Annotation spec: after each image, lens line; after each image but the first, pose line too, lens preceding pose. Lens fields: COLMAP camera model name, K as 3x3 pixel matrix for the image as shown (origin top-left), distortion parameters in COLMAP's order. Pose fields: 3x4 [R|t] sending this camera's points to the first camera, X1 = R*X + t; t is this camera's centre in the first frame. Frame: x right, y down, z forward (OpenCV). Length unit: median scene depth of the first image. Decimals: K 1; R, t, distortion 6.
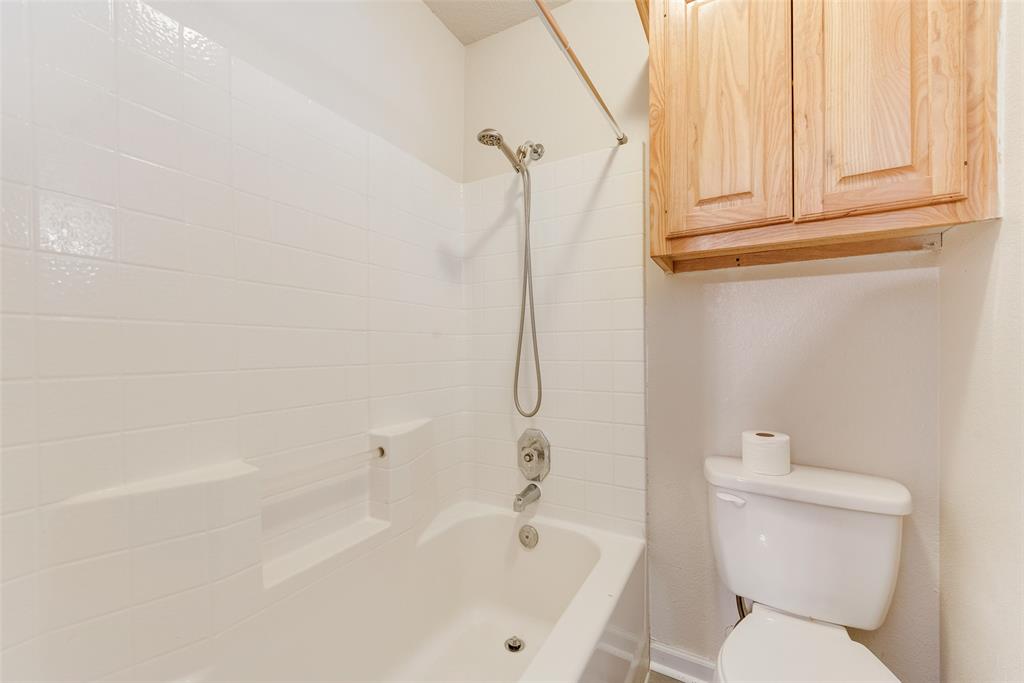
lens RADIAL K [[424.5, 0, 514.0], [0, 424.5, 346.2], [0, 0, 1]] dist [0.009259, -0.000172]
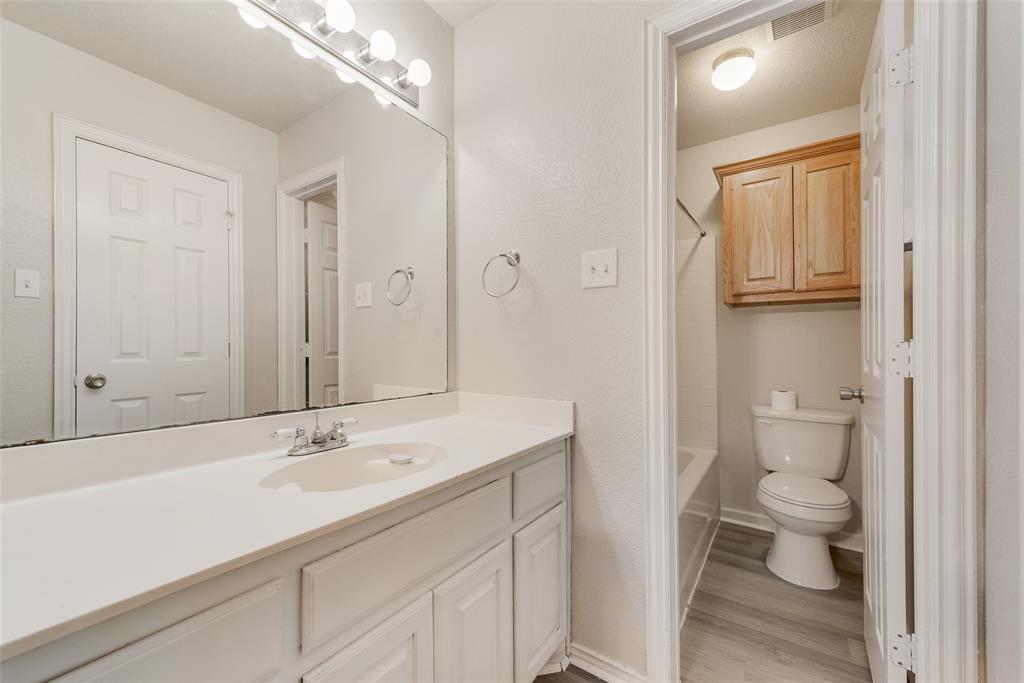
lens RADIAL K [[402.7, 0, 509.5], [0, 402.7, 346.3], [0, 0, 1]] dist [-0.000450, -0.000078]
pose [[0.994047, -0.000914, -0.108952, -0.545377], [0.000822, 0.999999, -0.000889, -0.004127], [0.108953, 0.000794, 0.994047, -1.148676]]
